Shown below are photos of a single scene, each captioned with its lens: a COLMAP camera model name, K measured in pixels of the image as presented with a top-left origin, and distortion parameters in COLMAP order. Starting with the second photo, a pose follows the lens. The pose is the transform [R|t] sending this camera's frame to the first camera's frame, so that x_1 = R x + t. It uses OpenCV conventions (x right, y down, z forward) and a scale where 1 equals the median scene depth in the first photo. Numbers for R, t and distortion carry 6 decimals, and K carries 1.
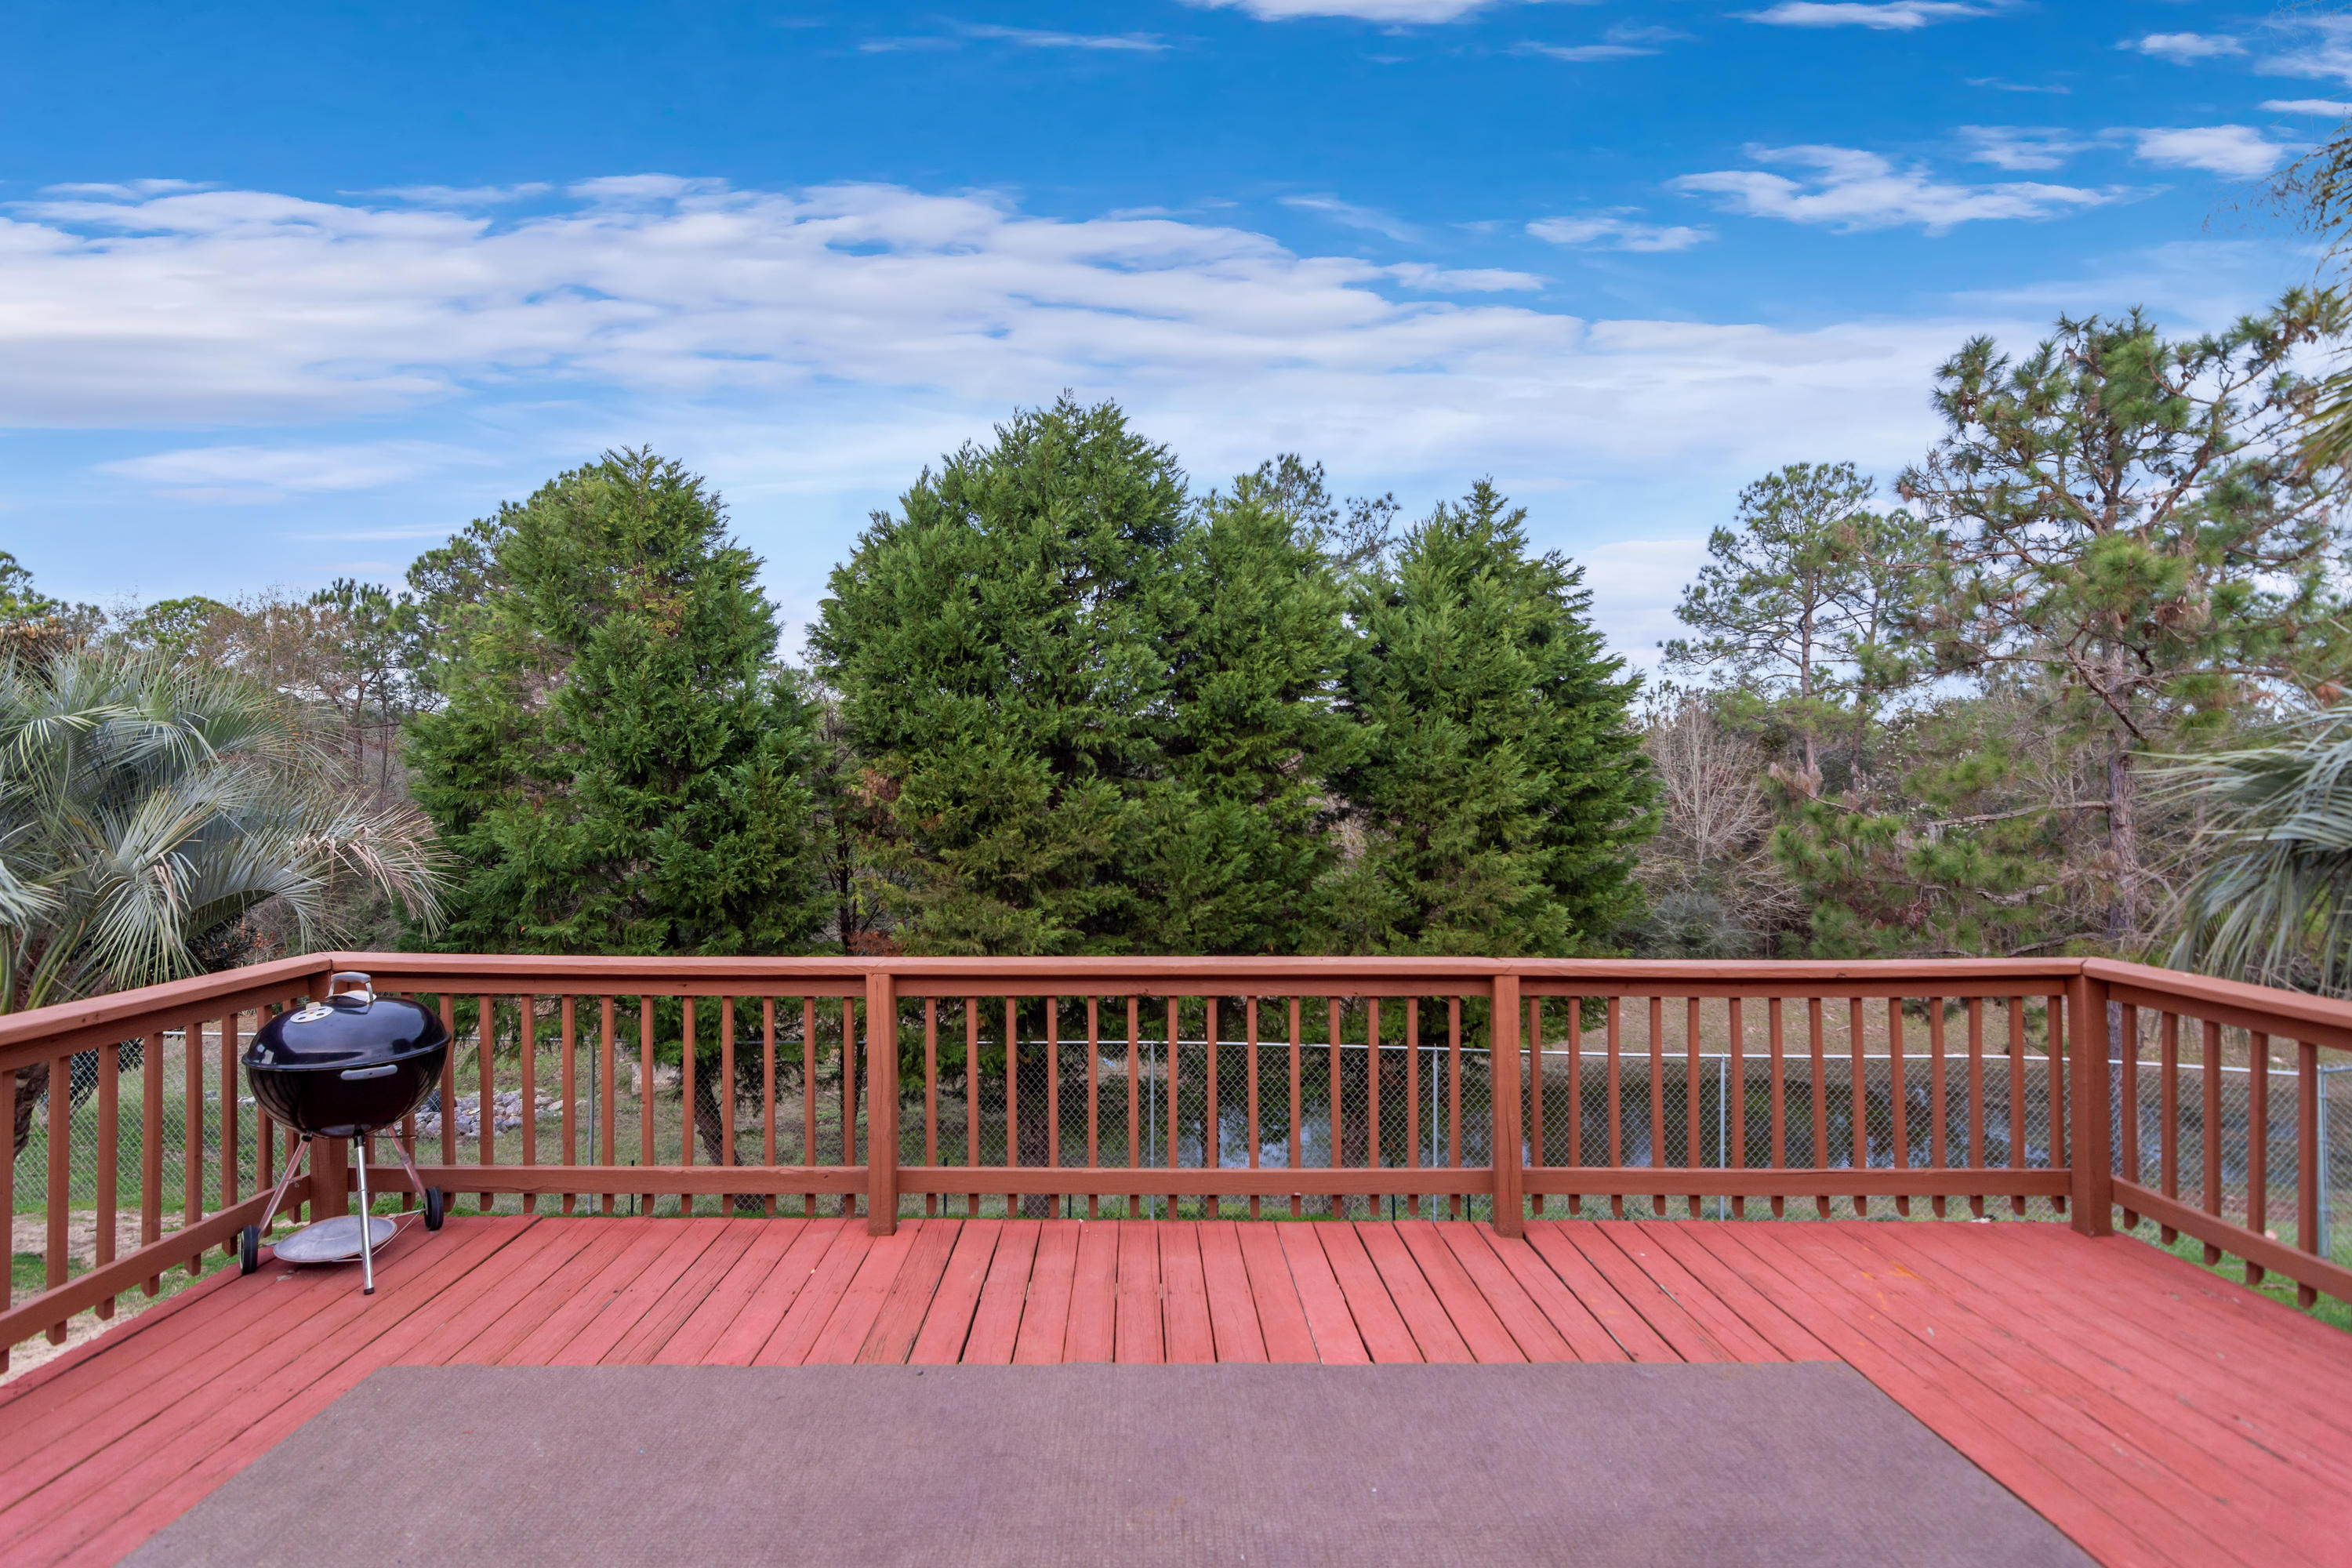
lens RADIAL K [[1124.7, 0, 1172.6], [0, 1124.7, 818.5], [0, 0, 1]] dist [0.000149, 0.001520]
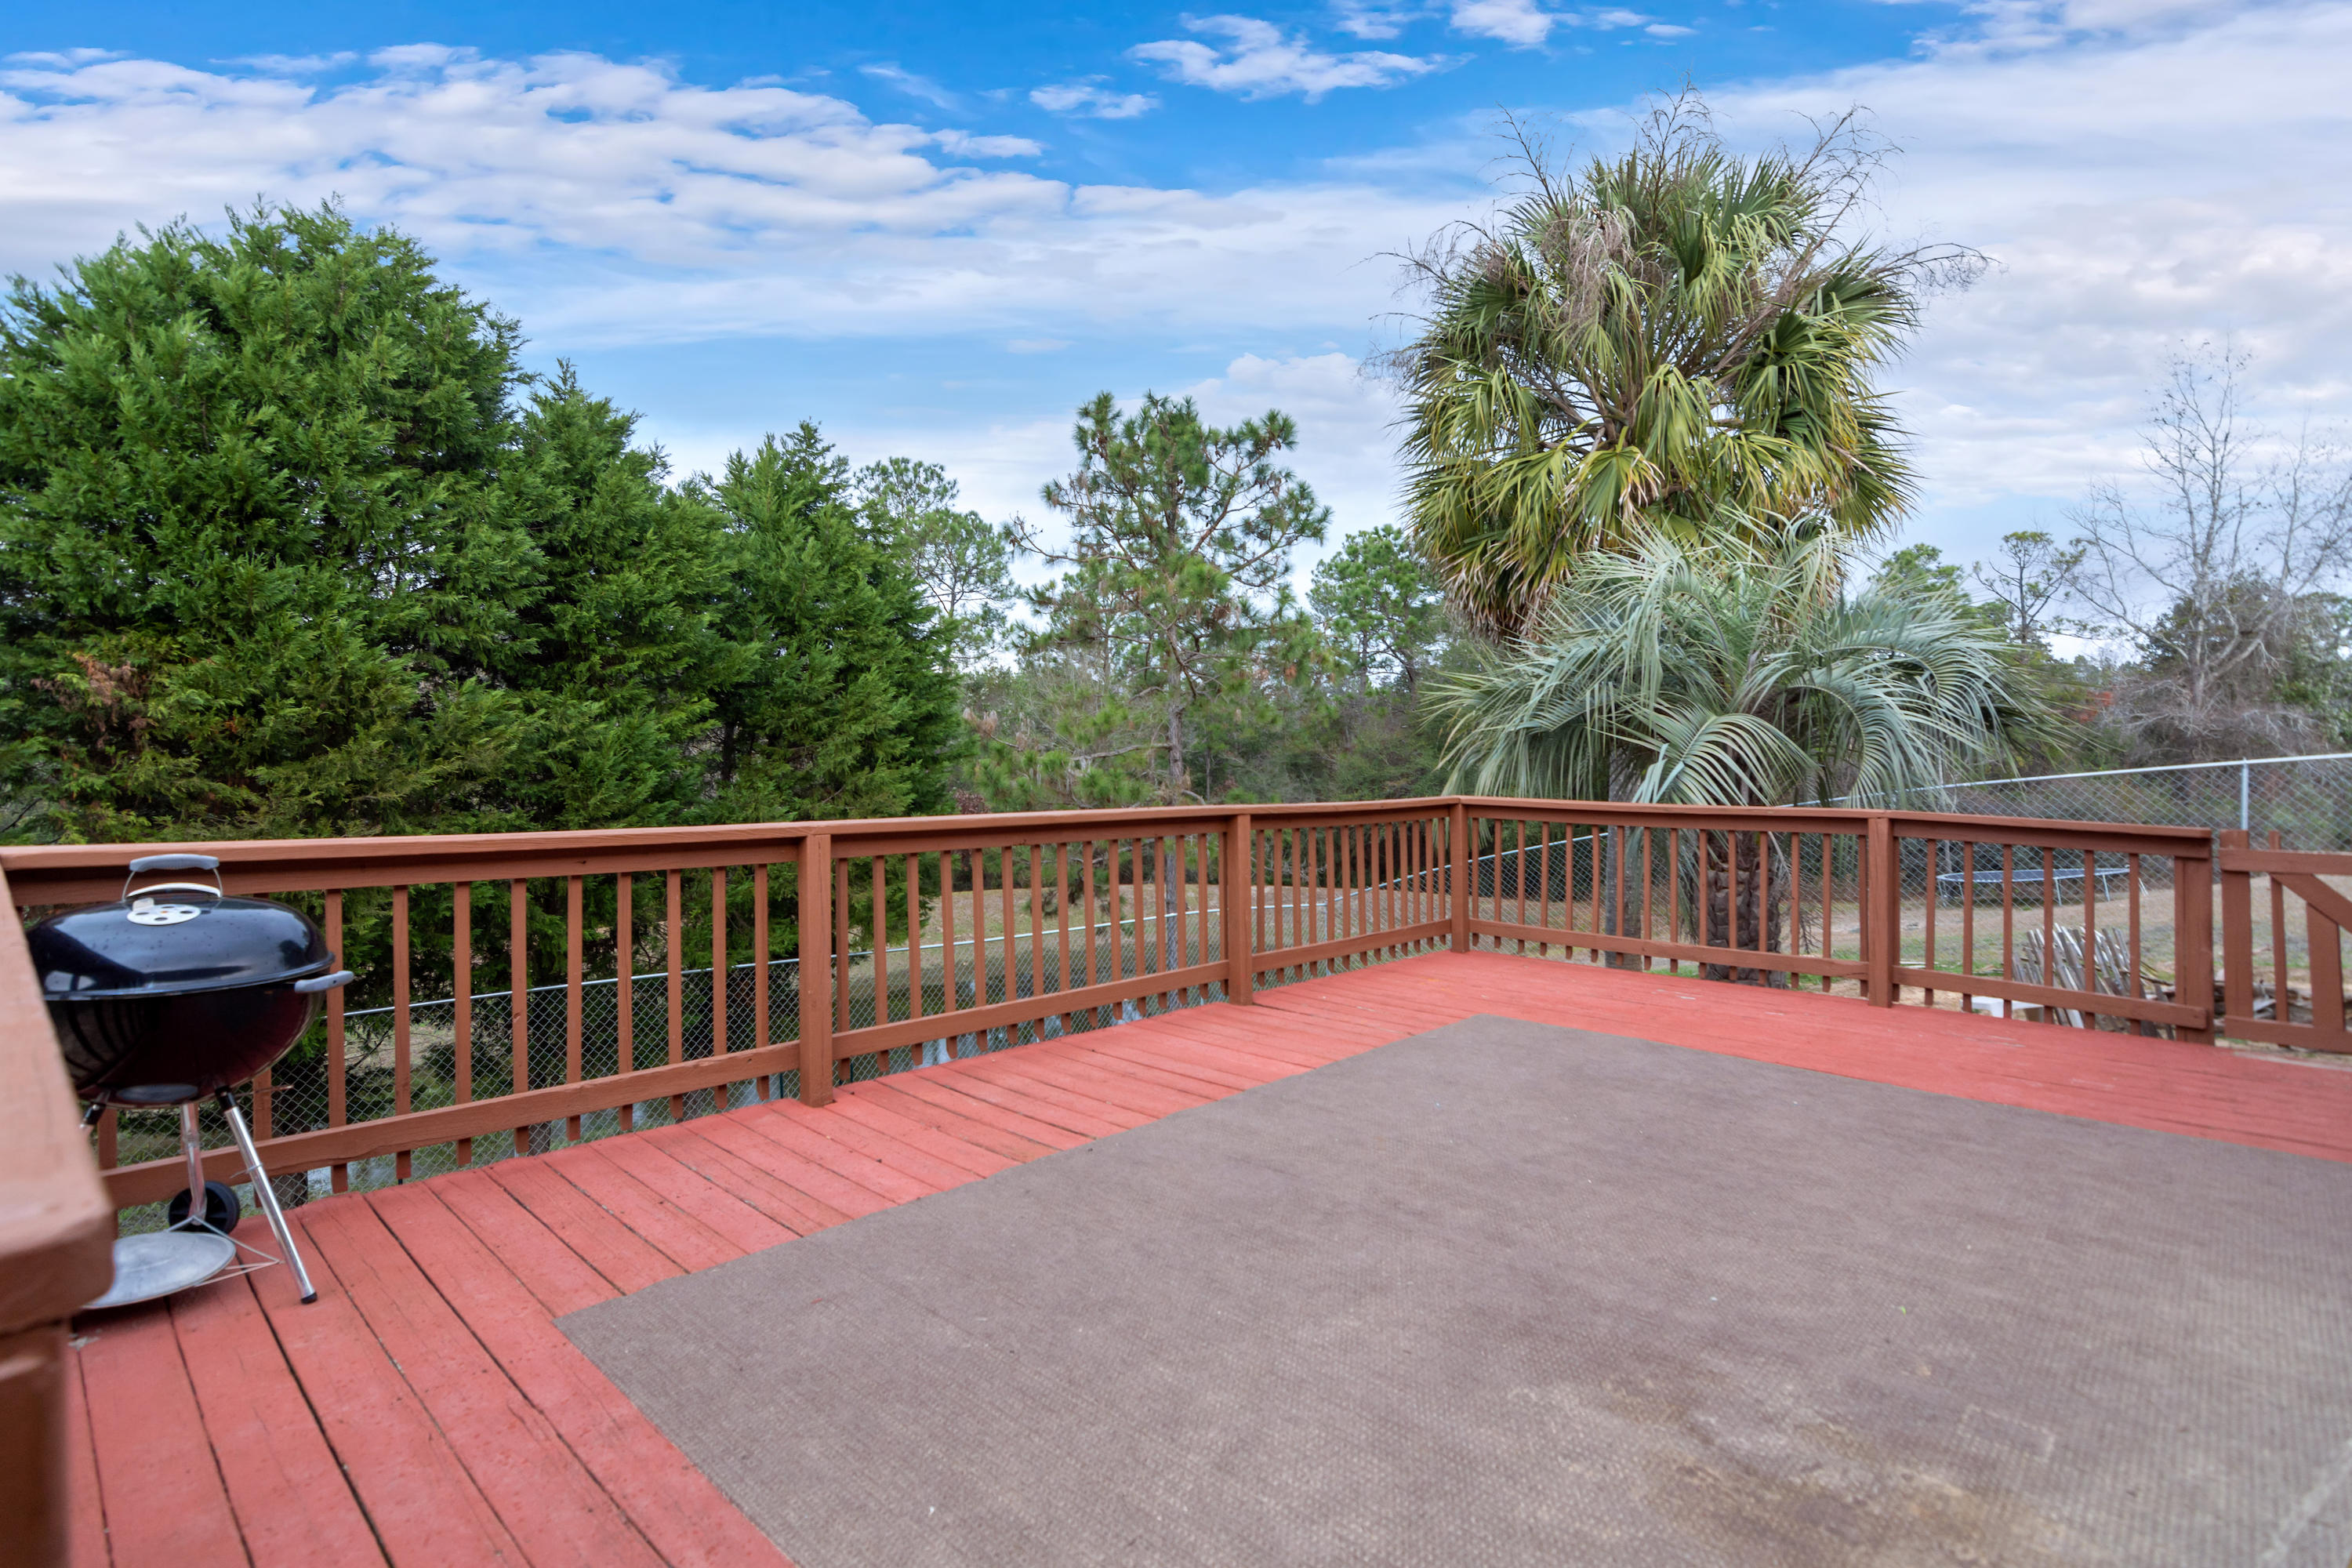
lens RADIAL K [[1095.7, 0, 1171.7], [0, 1095.7, 772.3], [0, 0, 1]] dist [0.000121, 0.001074]
pose [[0.706727, -0.007650, 0.707445, -0.210799], [0.006901, 0.999969, 0.003919, 0.024537], [-0.707453, 0.002112, 0.706757, 0.036244]]
